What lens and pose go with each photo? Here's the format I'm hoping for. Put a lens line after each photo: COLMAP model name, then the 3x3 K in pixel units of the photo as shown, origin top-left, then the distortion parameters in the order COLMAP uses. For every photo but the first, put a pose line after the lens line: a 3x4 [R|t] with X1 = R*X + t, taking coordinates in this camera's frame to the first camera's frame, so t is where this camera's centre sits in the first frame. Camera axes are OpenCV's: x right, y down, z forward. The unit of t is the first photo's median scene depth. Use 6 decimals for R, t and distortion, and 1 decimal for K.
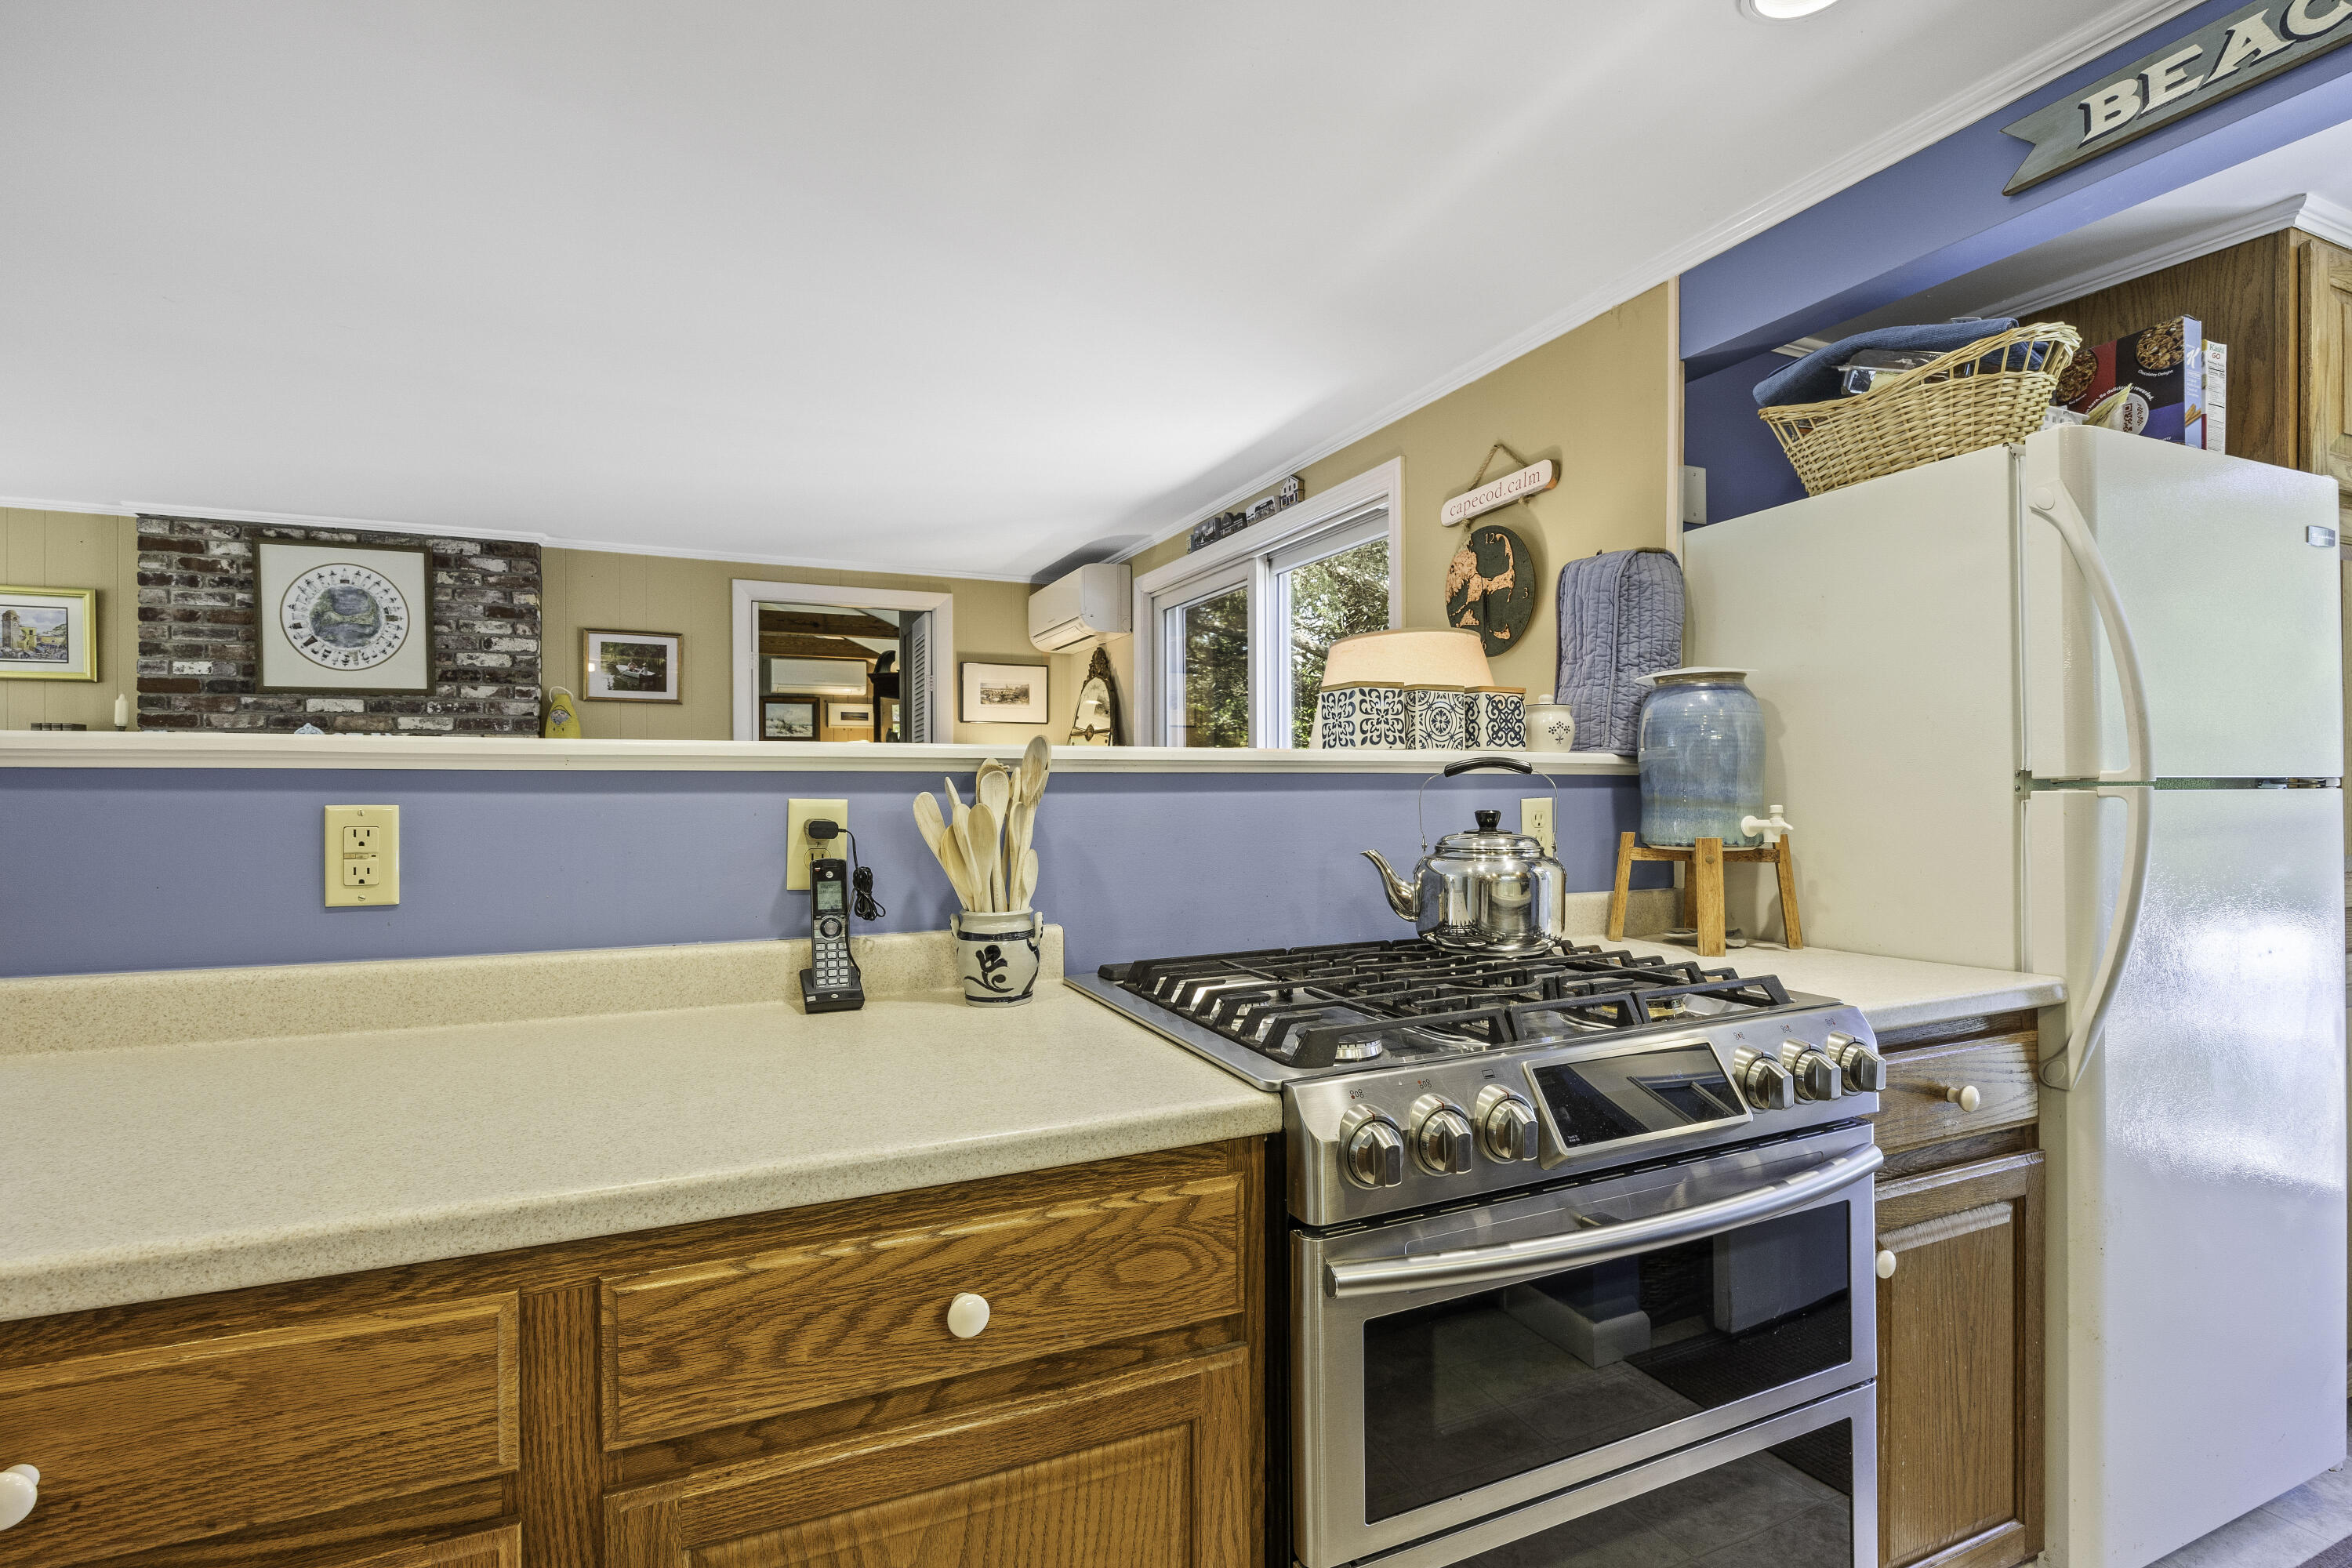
lens RADIAL K [[1079.0, 0, 1180.7], [0, 1079.0, 790.8], [0, 0, 1]] dist [-0.012459, 0.000303]
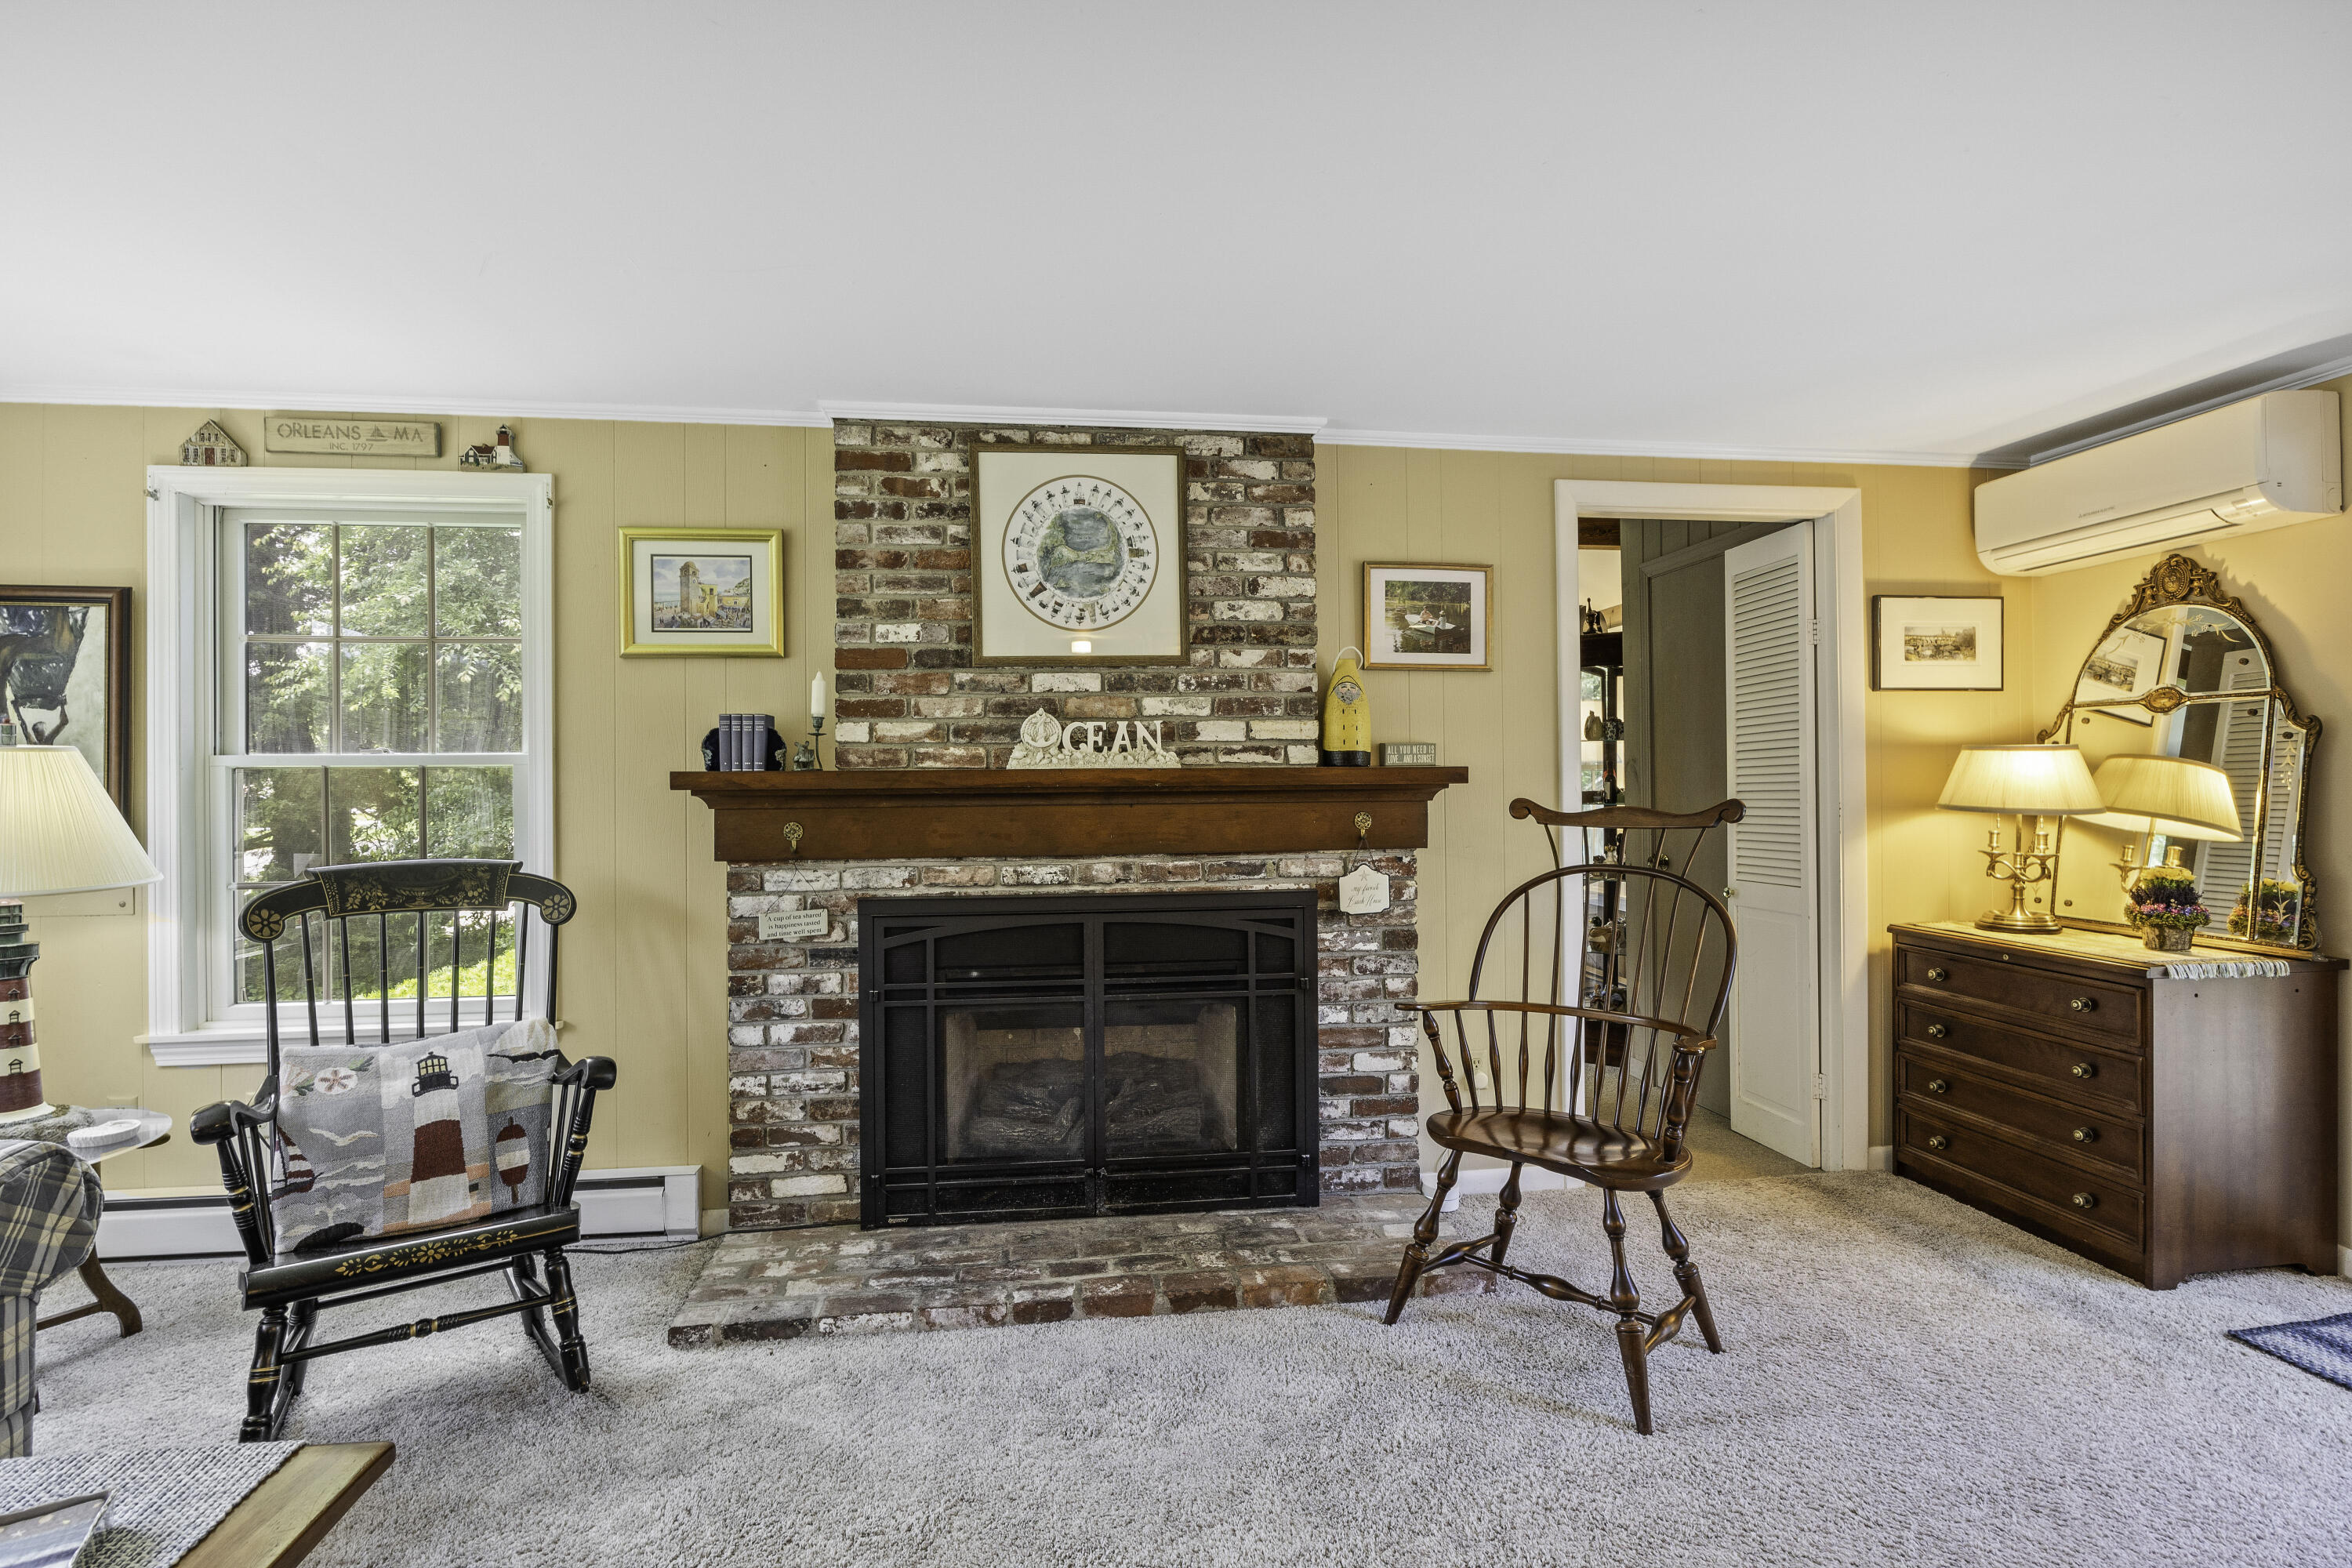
lens RADIAL K [[1079.0, 0, 1180.5], [0, 1079.0, 785.6], [0, 0, 1]] dist [-0.012459, 0.000303]
pose [[0.960013, -0.008835, -0.279817, -0.524802], [0.006940, 0.999946, -0.007762, -0.007263], [0.279870, 0.005510, 0.960022, 0.353419]]
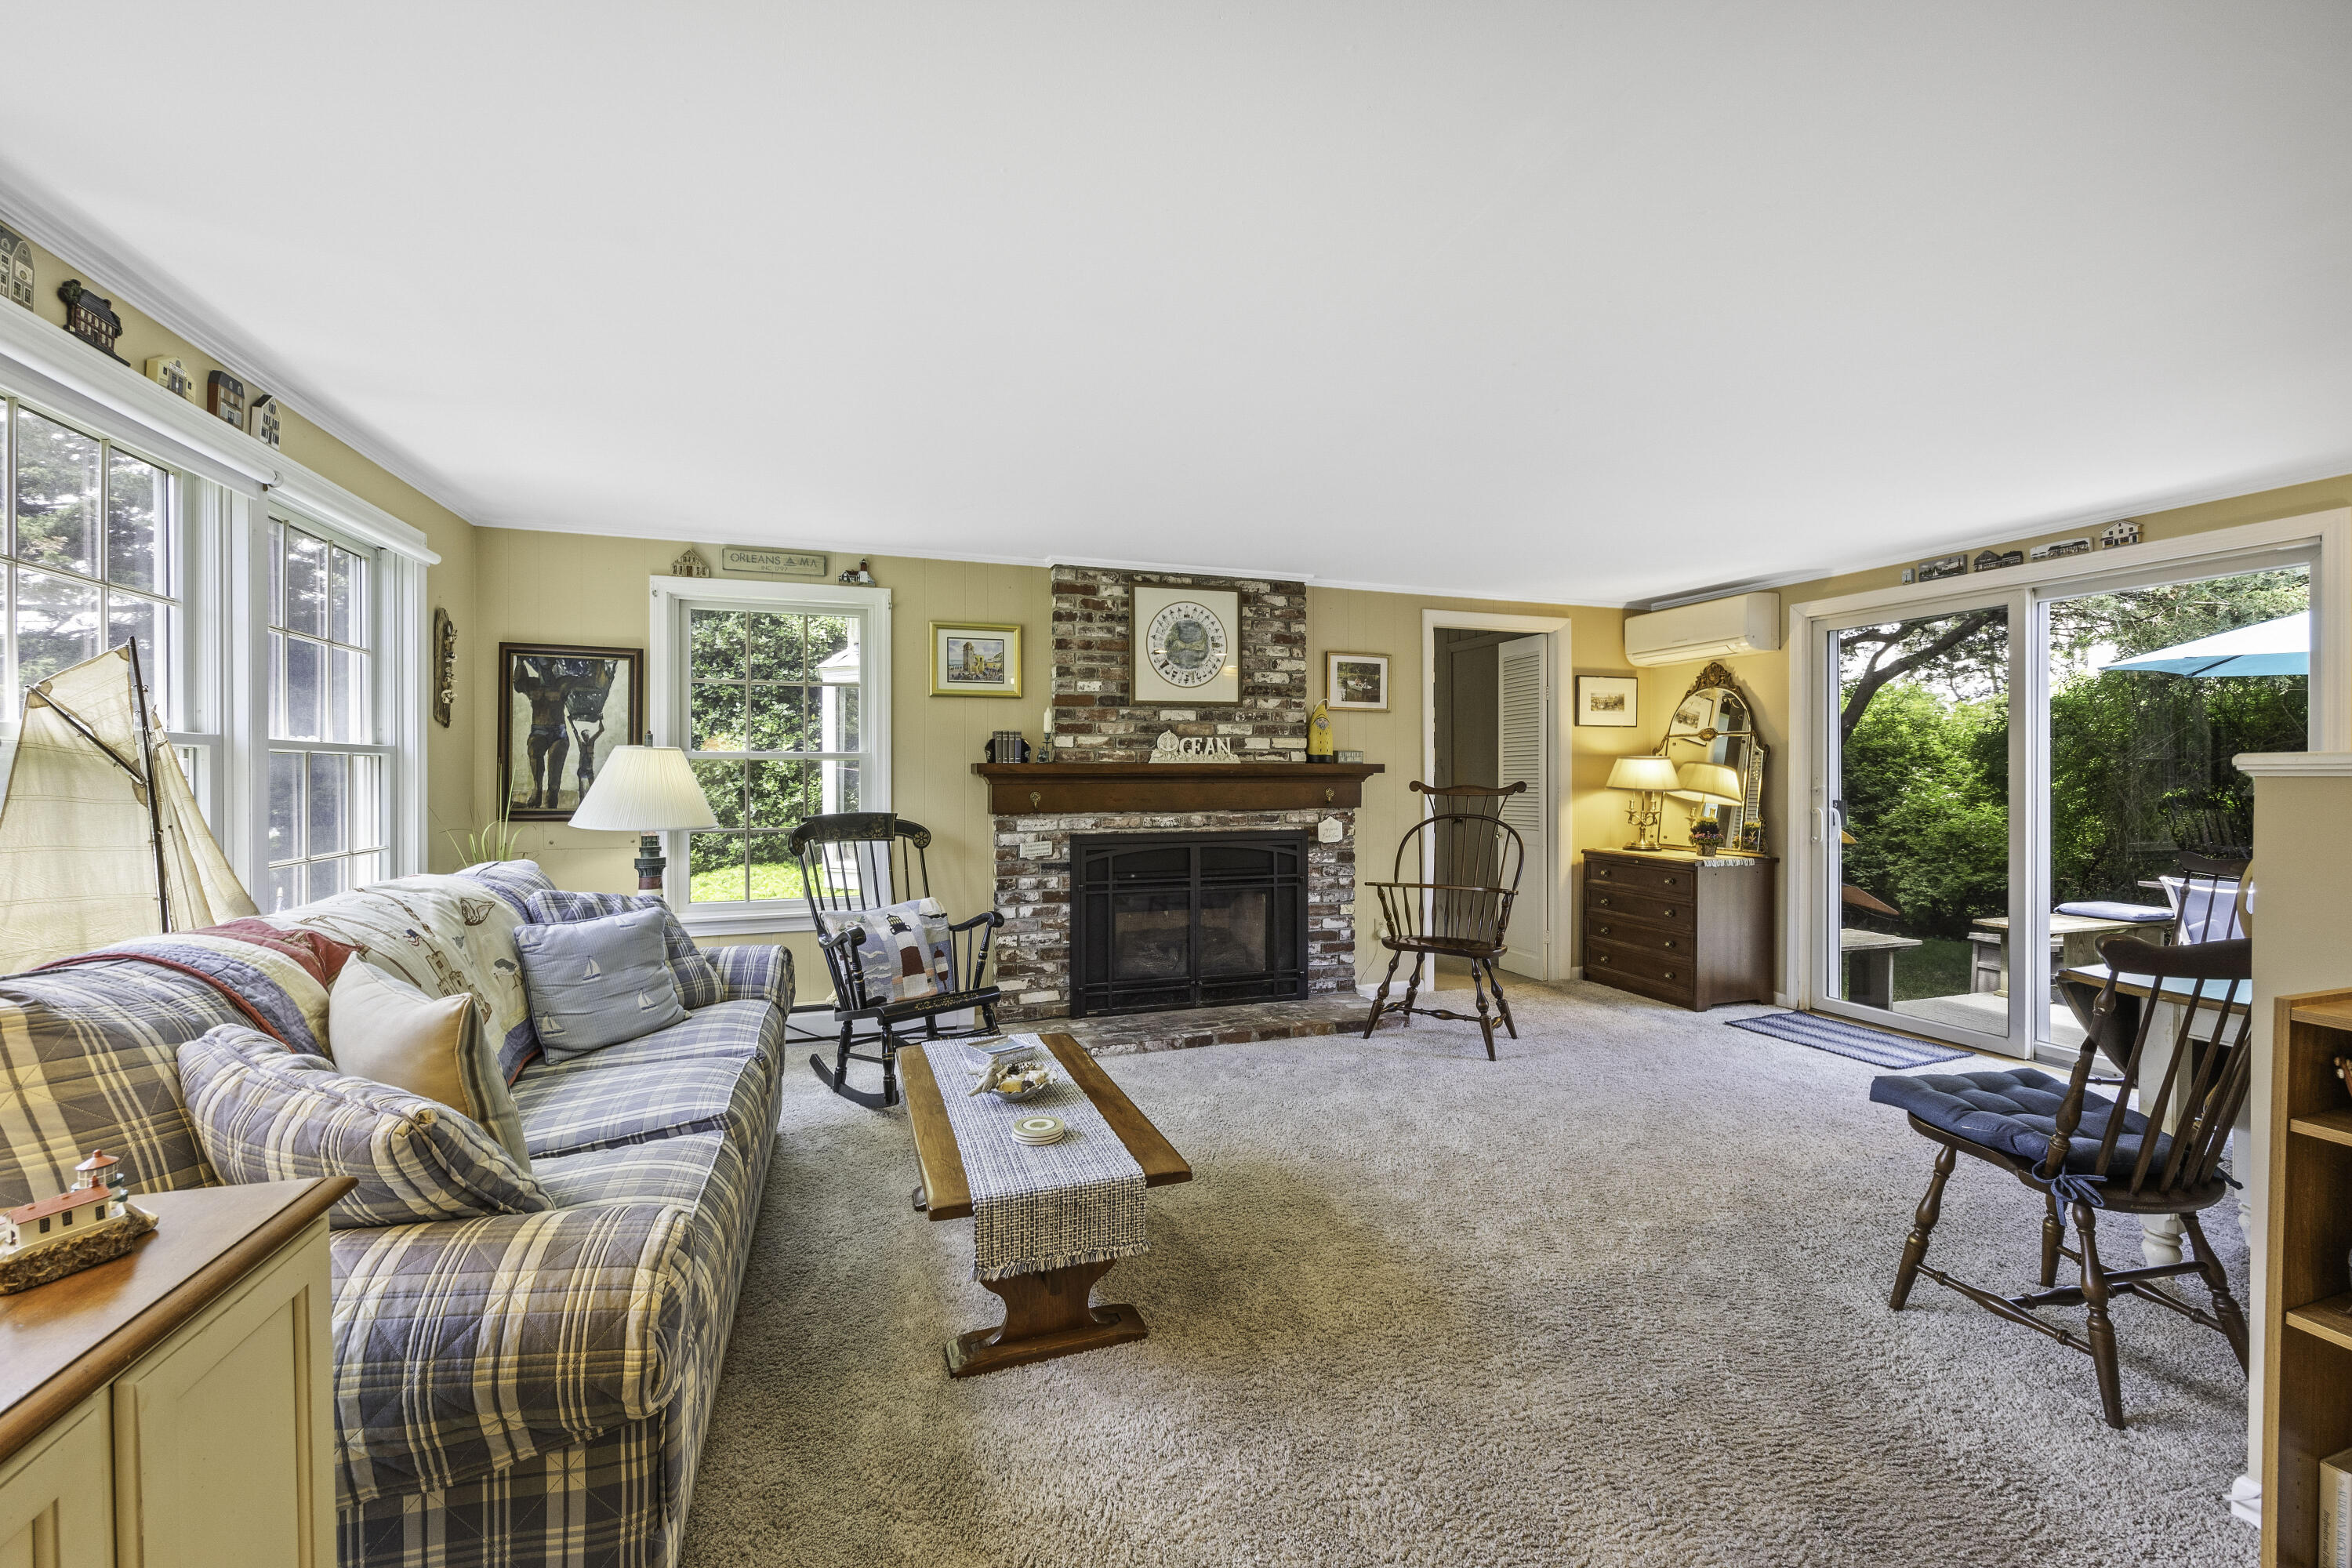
lens RADIAL K [[947.2, 0, 1175.2], [0, 947.2, 781.9], [0, 0, 1]] dist [-0.009626, 0.000036]
pose [[0.996595, -0.000035, -0.082449, -0.701326], [0.000260, 0.999996, 0.002714, -0.005524], [0.082448, -0.002726, 0.996592, -0.099356]]
